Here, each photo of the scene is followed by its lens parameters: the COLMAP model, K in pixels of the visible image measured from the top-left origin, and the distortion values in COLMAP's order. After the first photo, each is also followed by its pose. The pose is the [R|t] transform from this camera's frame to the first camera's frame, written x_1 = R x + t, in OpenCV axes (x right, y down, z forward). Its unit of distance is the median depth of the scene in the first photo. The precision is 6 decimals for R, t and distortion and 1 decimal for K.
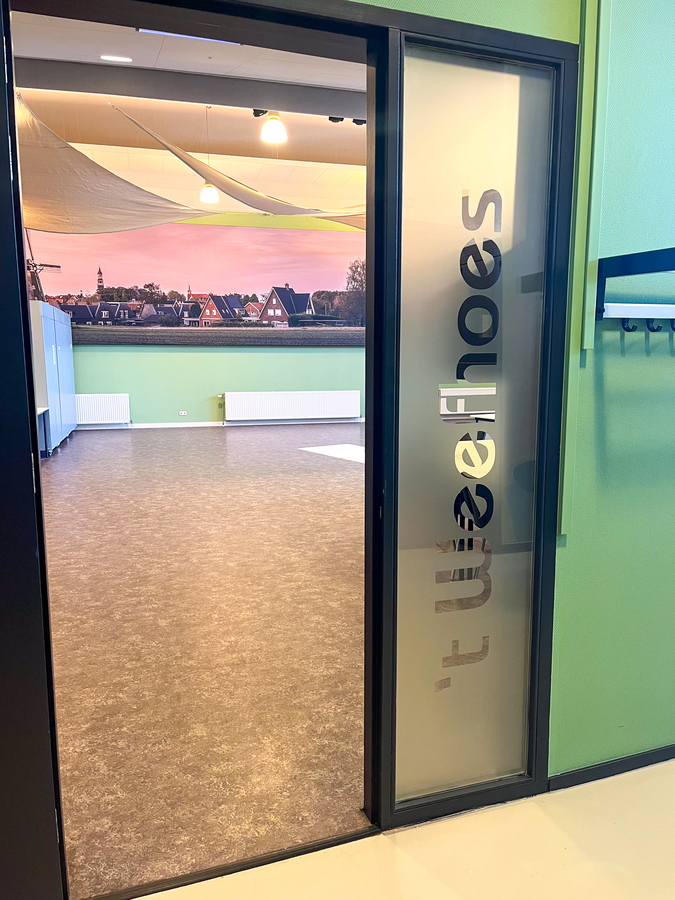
lens RADIAL K [[732.7, 0, 337.6], [0, 732.7, 449.6], [0, 0, 1]] dist [0.036025, -0.044188]
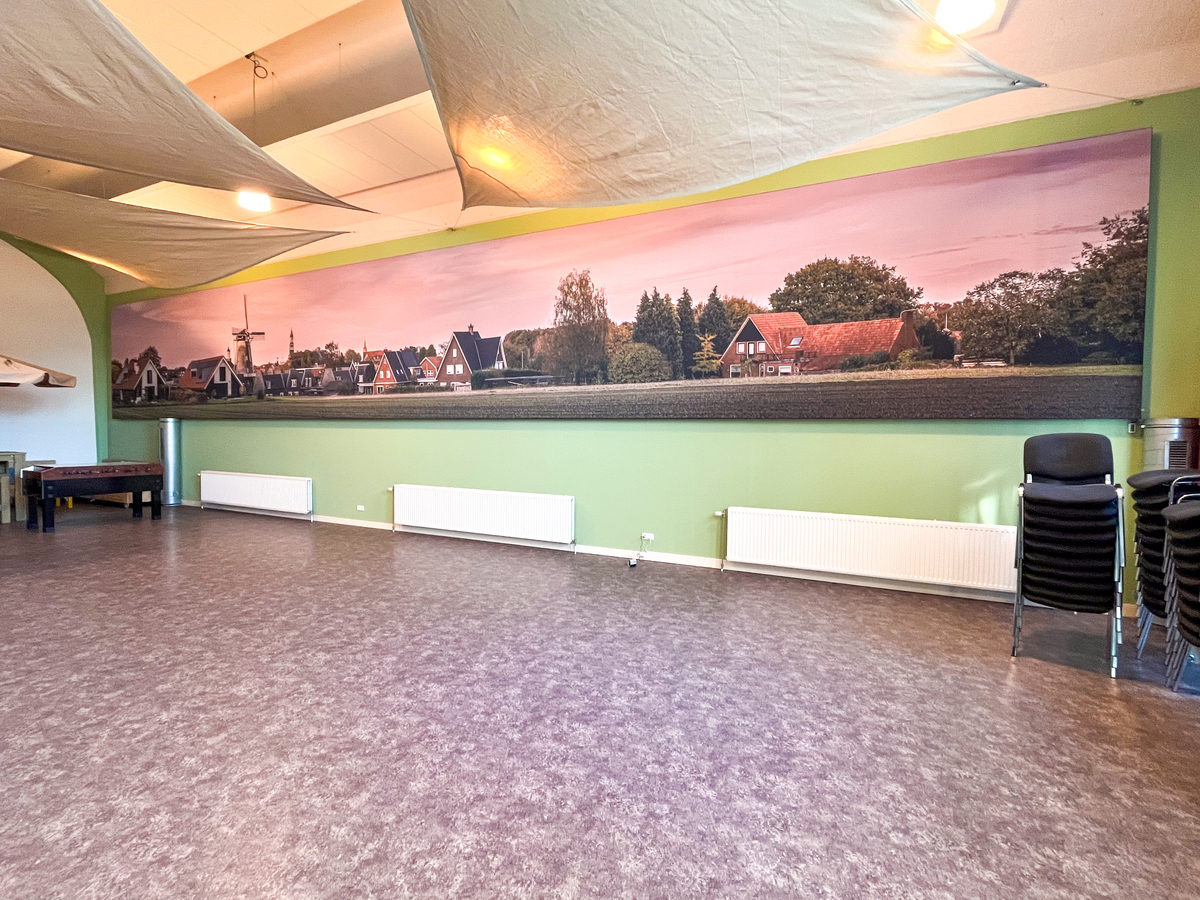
lens RADIAL K [[526.8, 0, 600.6], [0, 526.8, 454.1], [0, 0, 1]] dist [-0.001851, -0.000452]
pose [[0.754433, 0.031496, -0.655620, 0.334122], [-0.102595, 0.992229, -0.070392, -0.091308], [0.648309, 0.120370, 0.751802, 0.742401]]
